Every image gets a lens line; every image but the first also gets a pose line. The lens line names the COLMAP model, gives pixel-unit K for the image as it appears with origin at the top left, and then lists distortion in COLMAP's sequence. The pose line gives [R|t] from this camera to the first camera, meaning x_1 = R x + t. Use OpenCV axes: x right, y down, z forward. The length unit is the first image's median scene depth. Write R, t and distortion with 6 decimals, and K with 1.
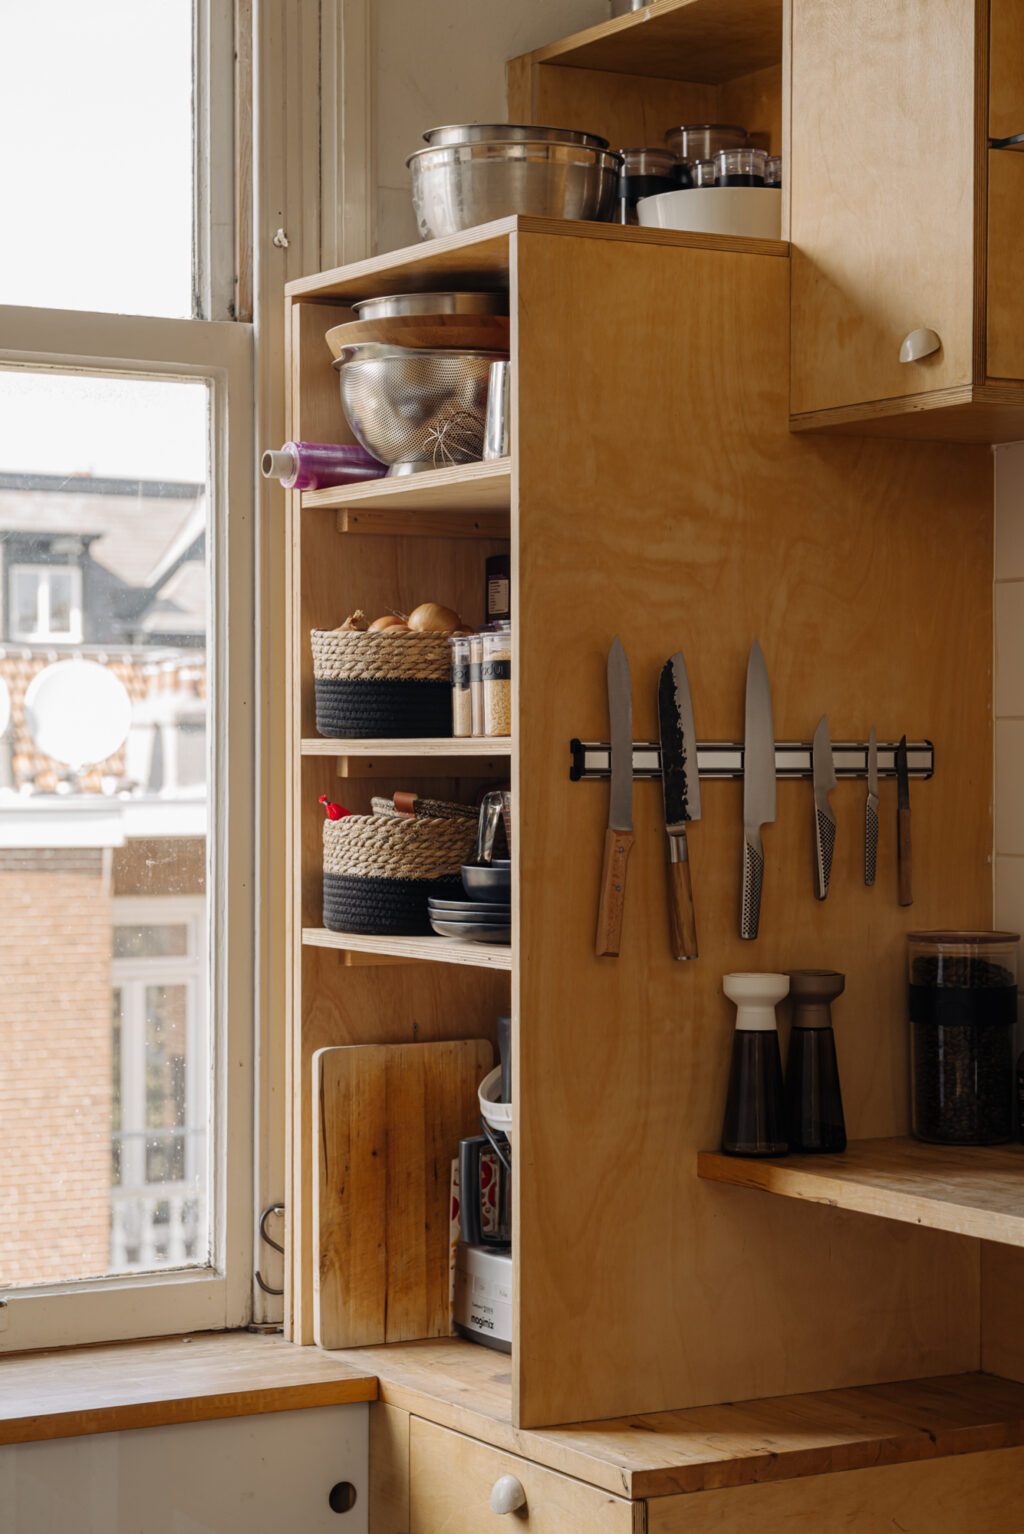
lens RADIAL K [[3116.0, 0, 510.9], [0, 3116.0, 772.1], [0, 0, 1]] dist [0.115438, 0.000000]
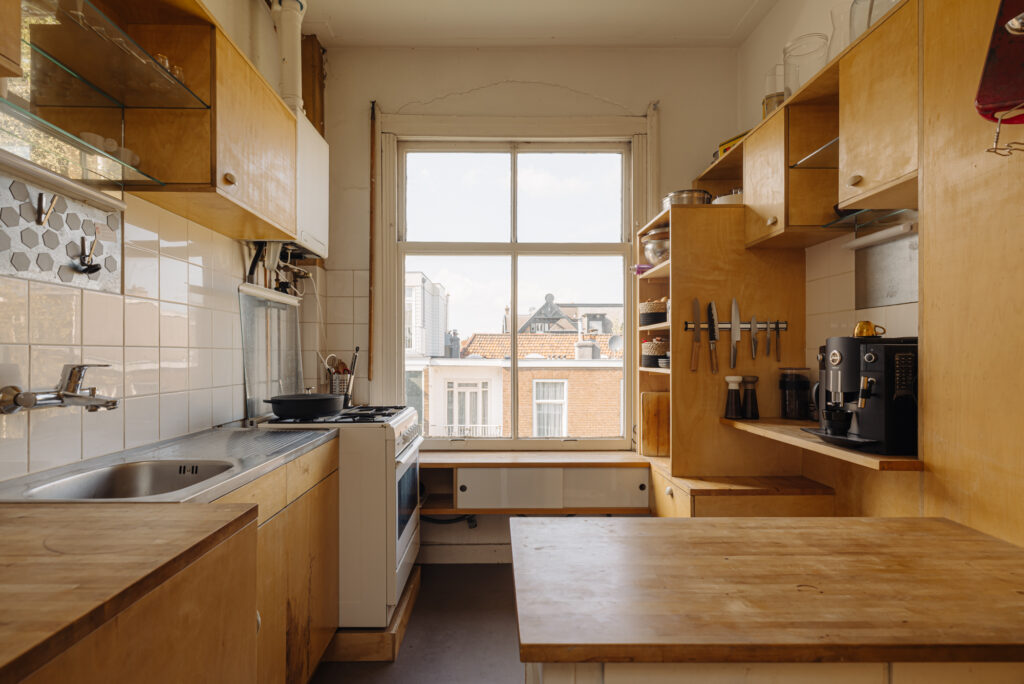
lens RADIAL K [[513.9, 0, 491.6], [0, 513.9, 352.6], [0, 0, 1]] dist [0.002672, -0.001180]
pose [[0.867038, -0.004326, -0.498223, 0.138506], [-0.000561, 0.999953, -0.009660, 0.039024], [0.498241, 0.008655, 0.866995, 0.226719]]
